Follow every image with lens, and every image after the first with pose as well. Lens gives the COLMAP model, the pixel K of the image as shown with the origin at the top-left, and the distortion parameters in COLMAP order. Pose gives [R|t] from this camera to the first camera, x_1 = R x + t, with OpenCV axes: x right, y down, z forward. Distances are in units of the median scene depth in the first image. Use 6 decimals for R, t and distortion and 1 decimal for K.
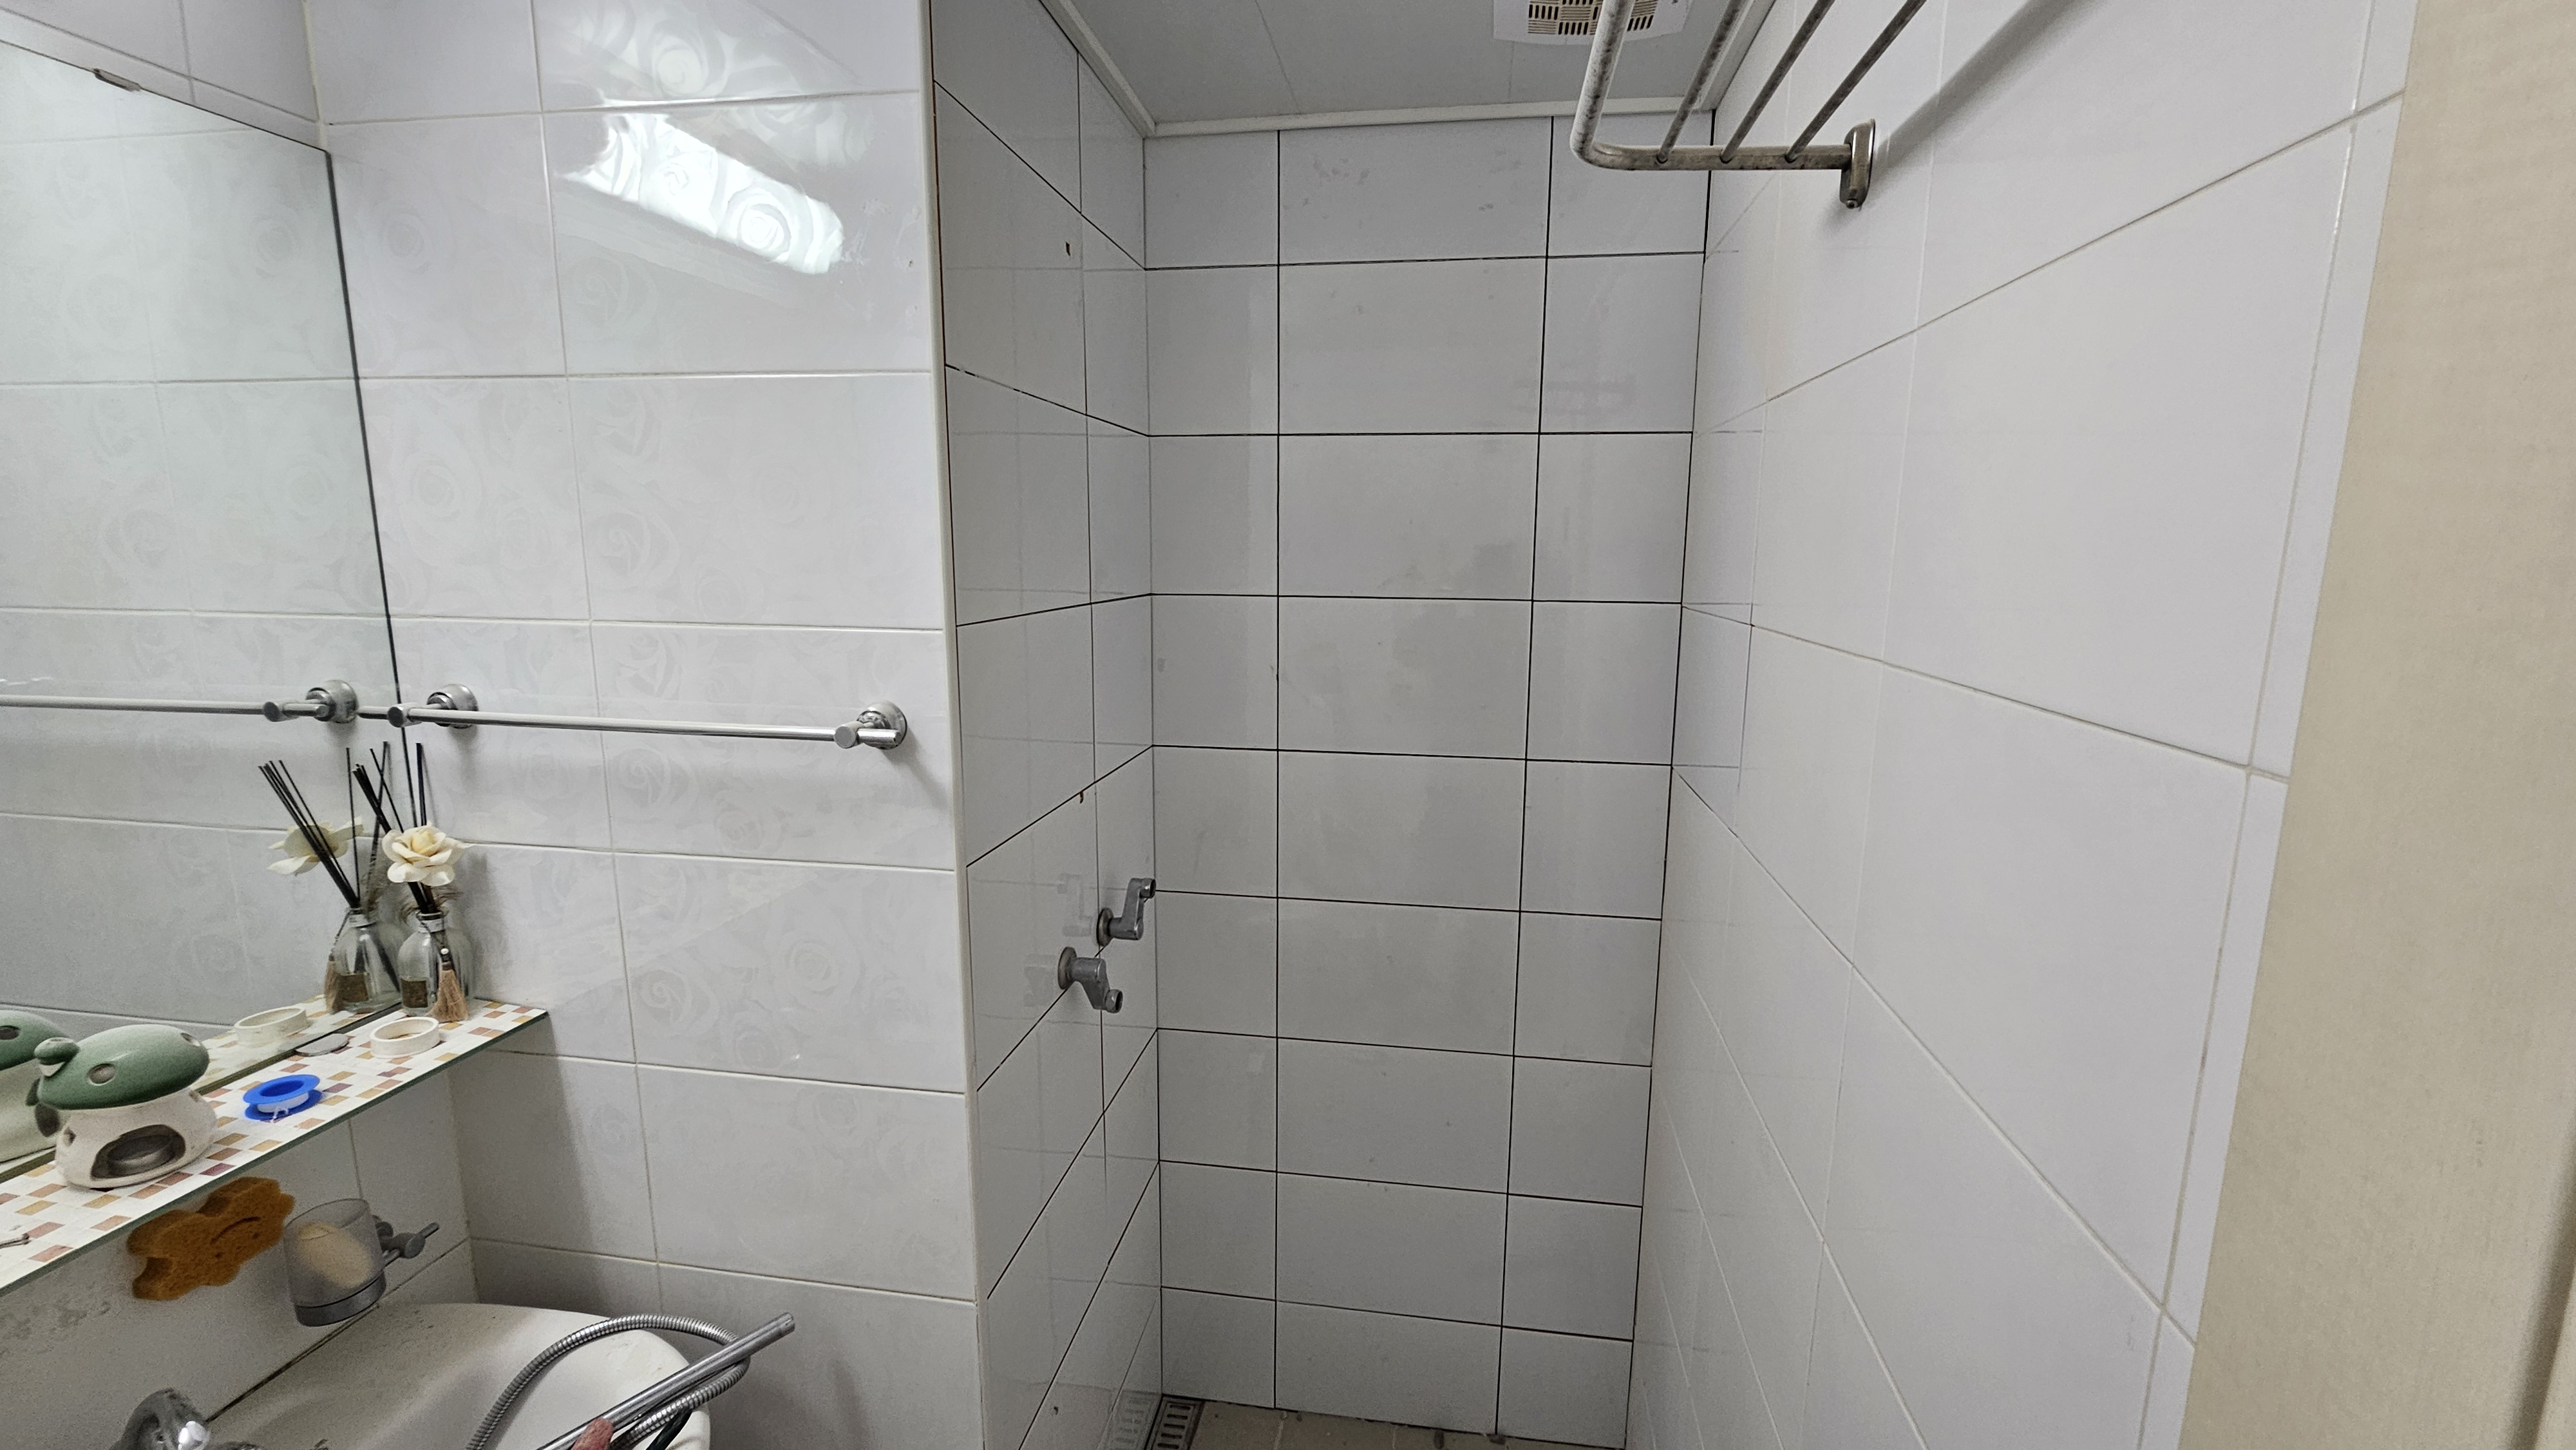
lens RADIAL K [[1057.6, 0, 1312.1], [0, 1057.6, 725.0], [0, 0, 1]] dist [-0.001314, 0.000061]
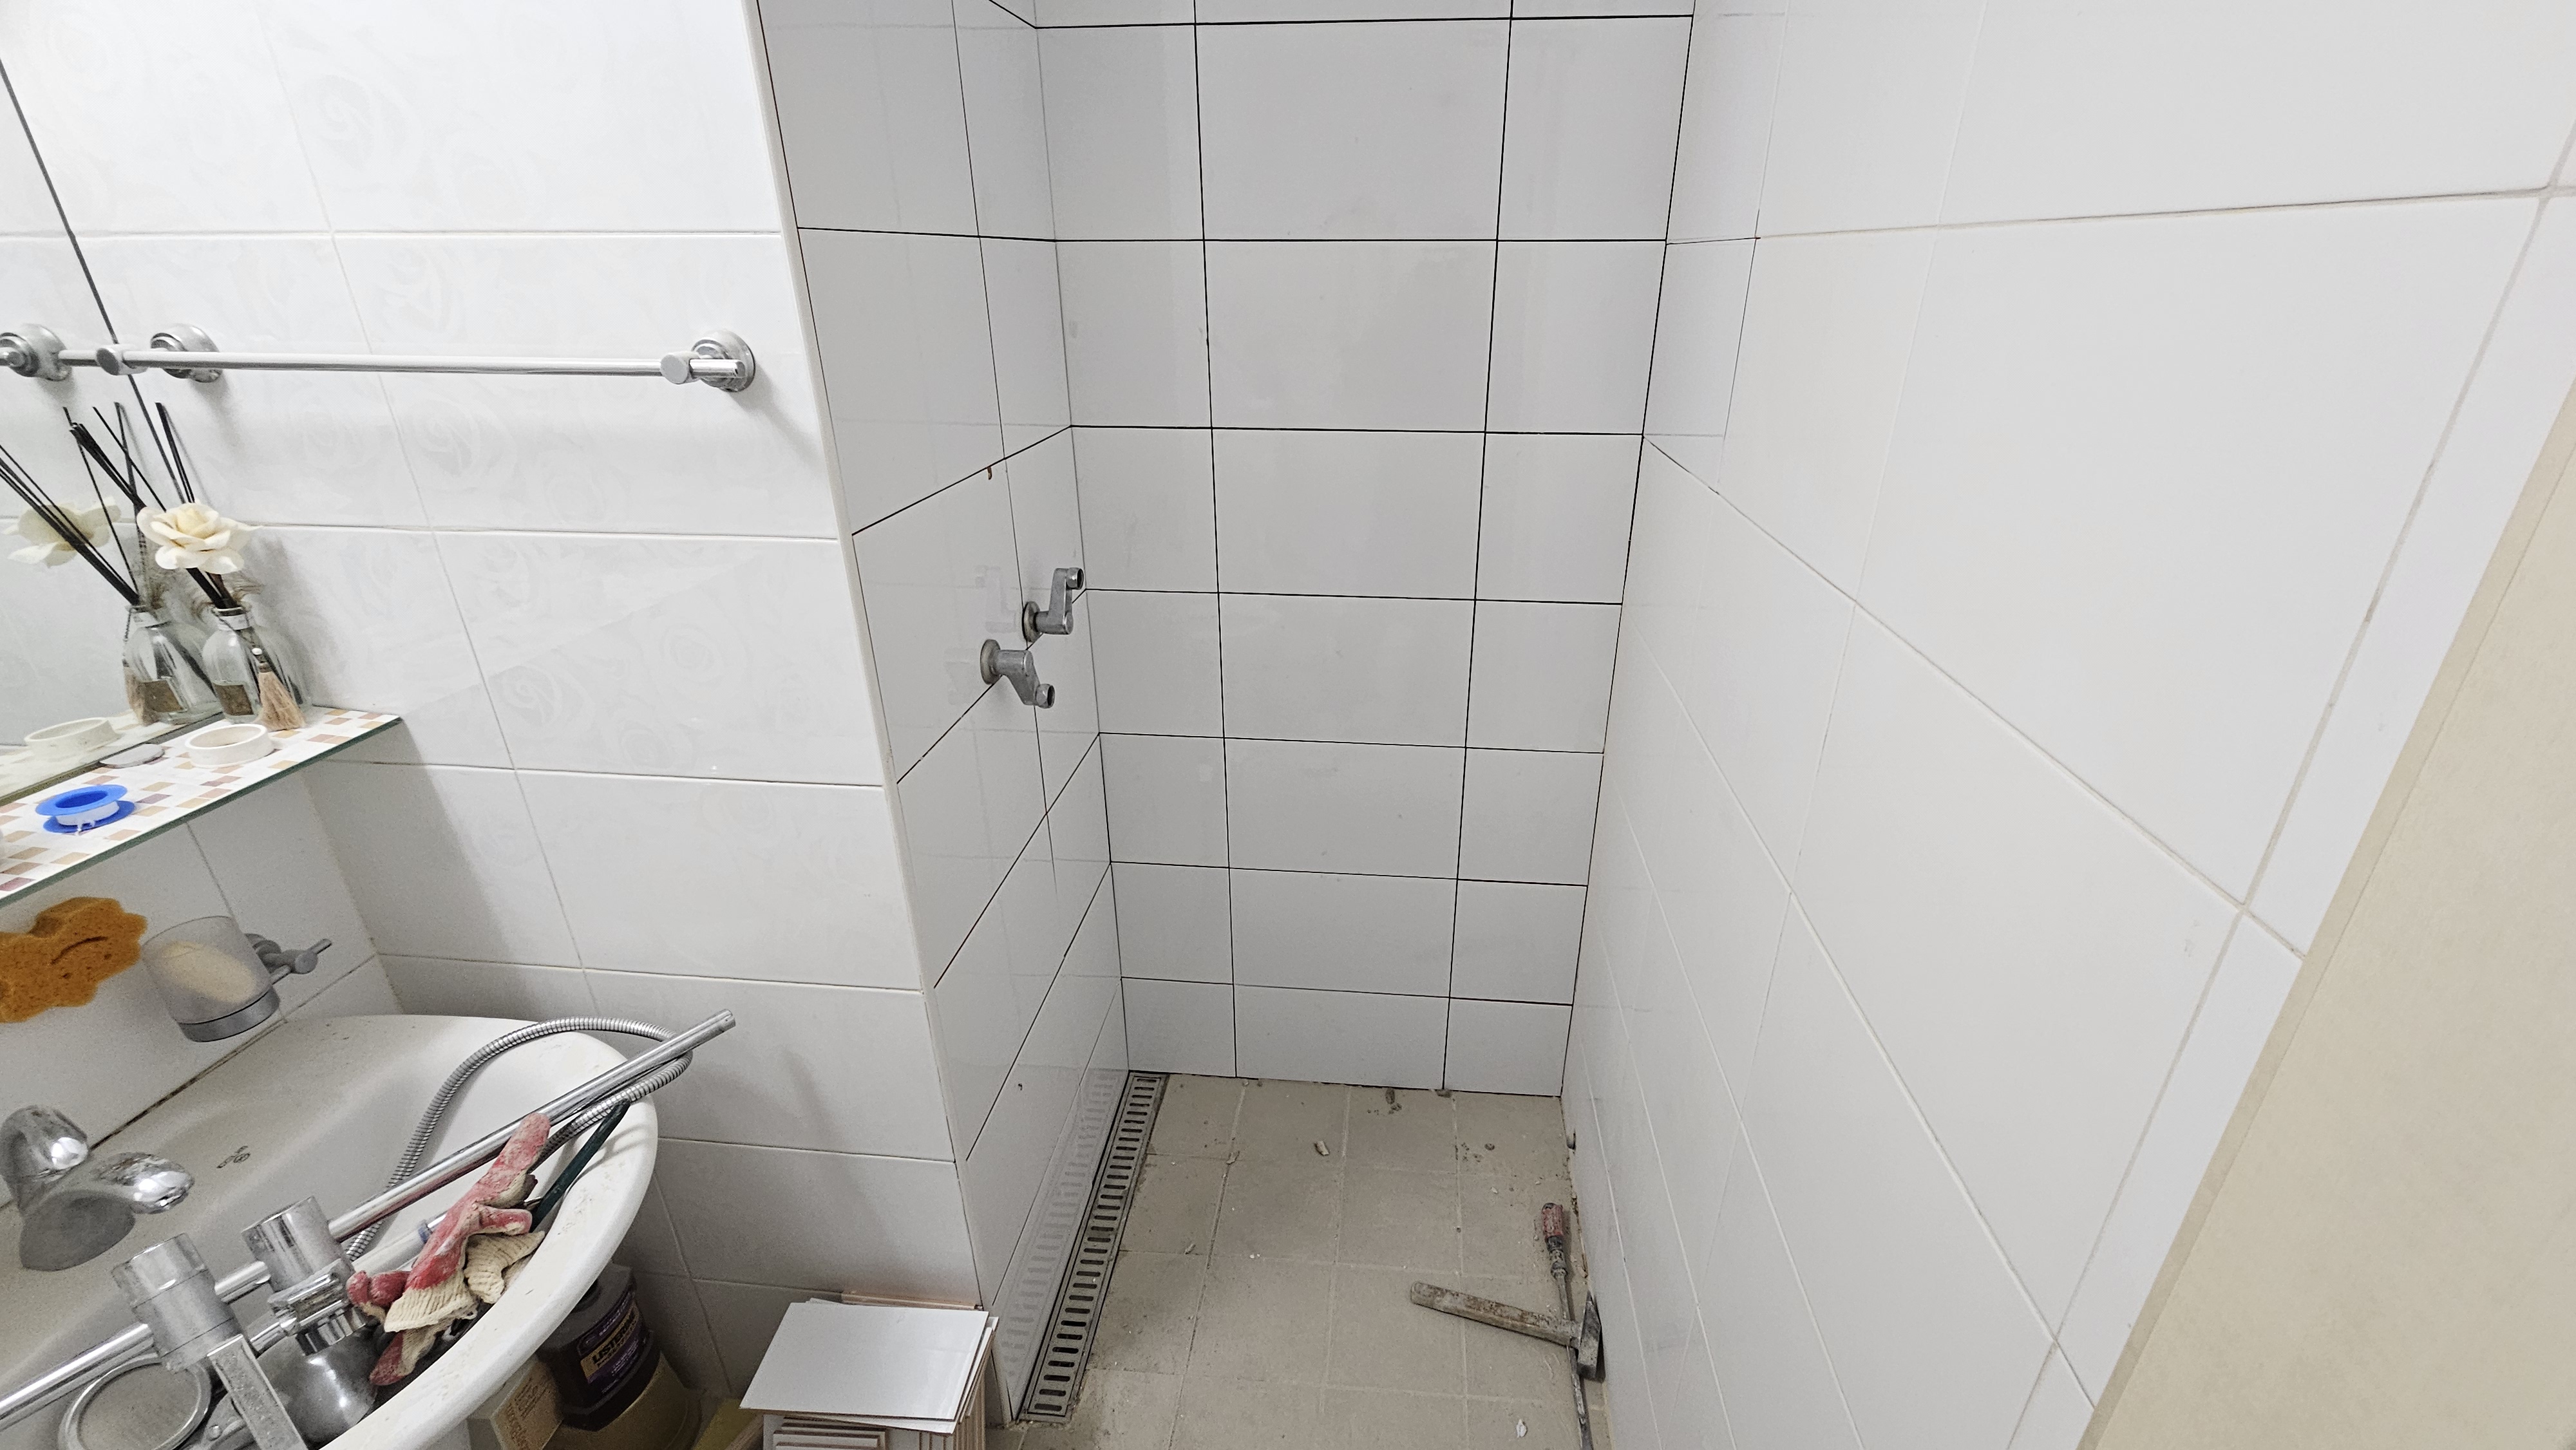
lens RADIAL K [[1057.6, 0, 1307.5], [0, 1057.6, 723.5], [0, 0, 1]] dist [-0.001314, 0.000061]
pose [[0.998593, -0.032092, 0.042209, 0.004550], [0.020696, 0.968805, 0.246957, 0.076130], [-0.048818, -0.245736, 0.968107, 0.102499]]
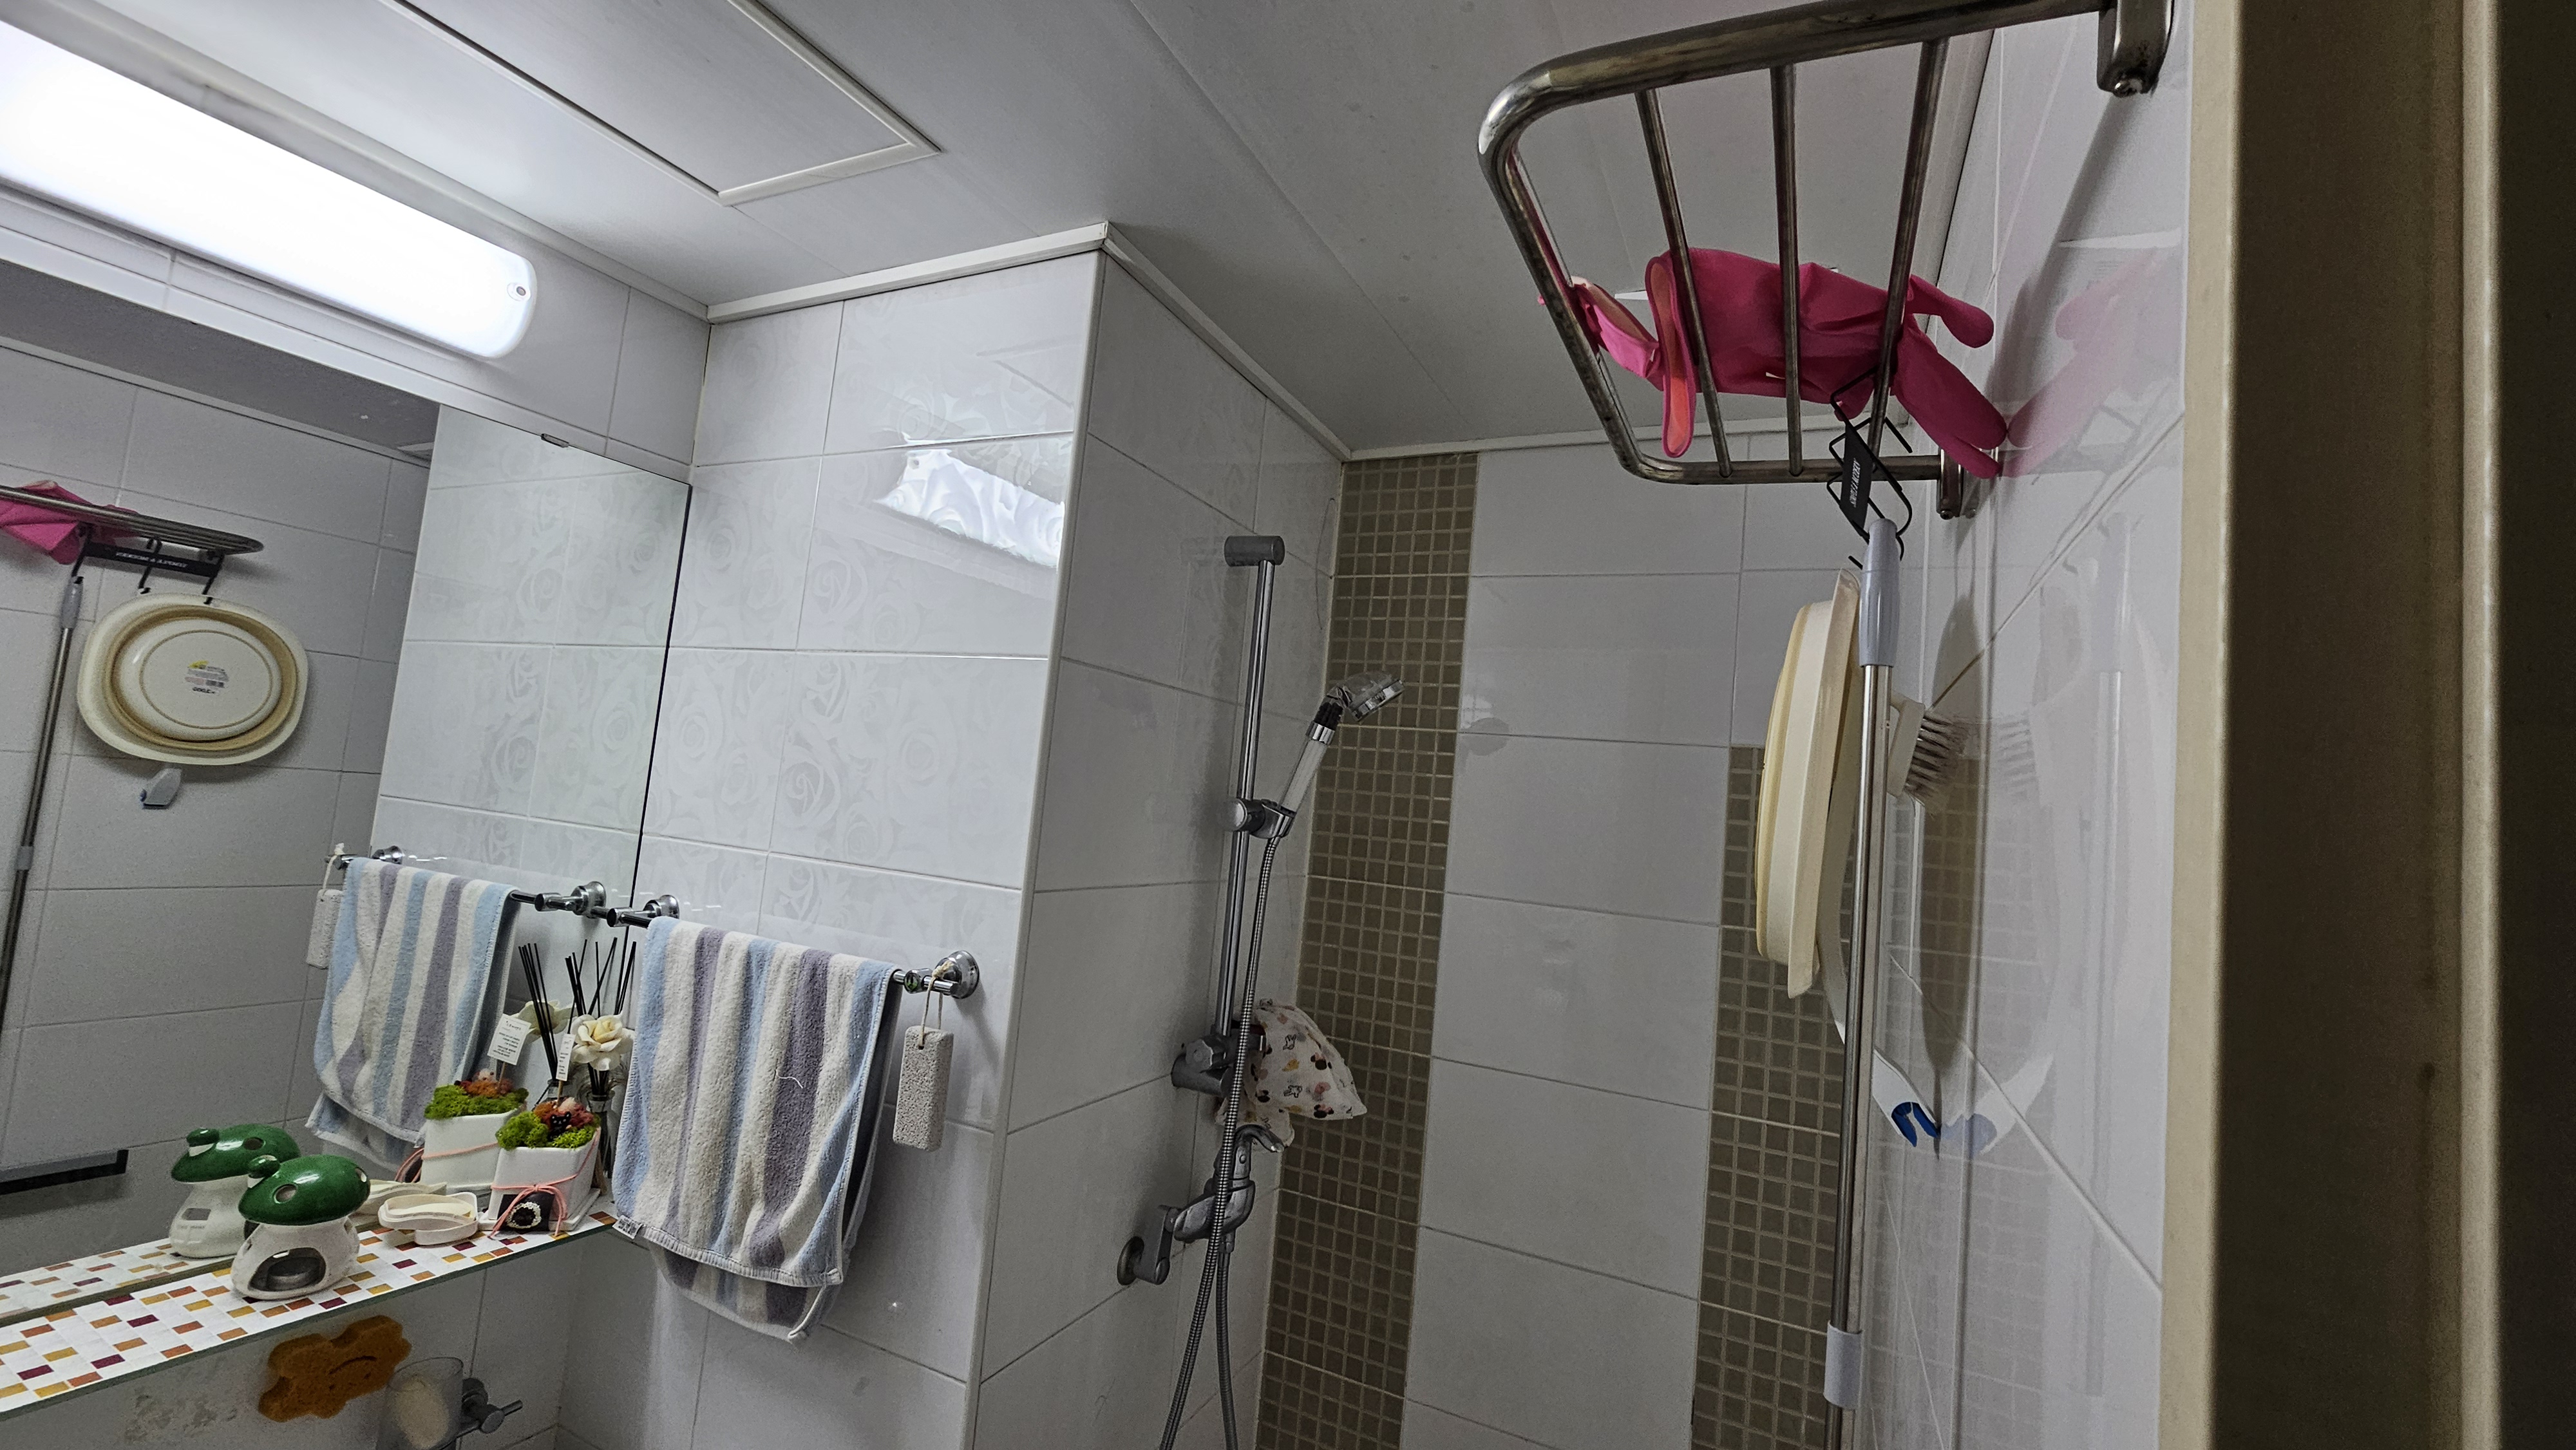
lens RADIAL K [[1057.6, 0, 1322.7], [0, 1057.6, 720.1], [0, 0, 1]] dist [-0.001314, 0.000061]
pose [[0.954826, 0.051897, -0.292598, 0.223587], [-0.126393, 0.962055, -0.241818, -0.033825], [0.268946, 0.267877, 0.925154, 0.051835]]
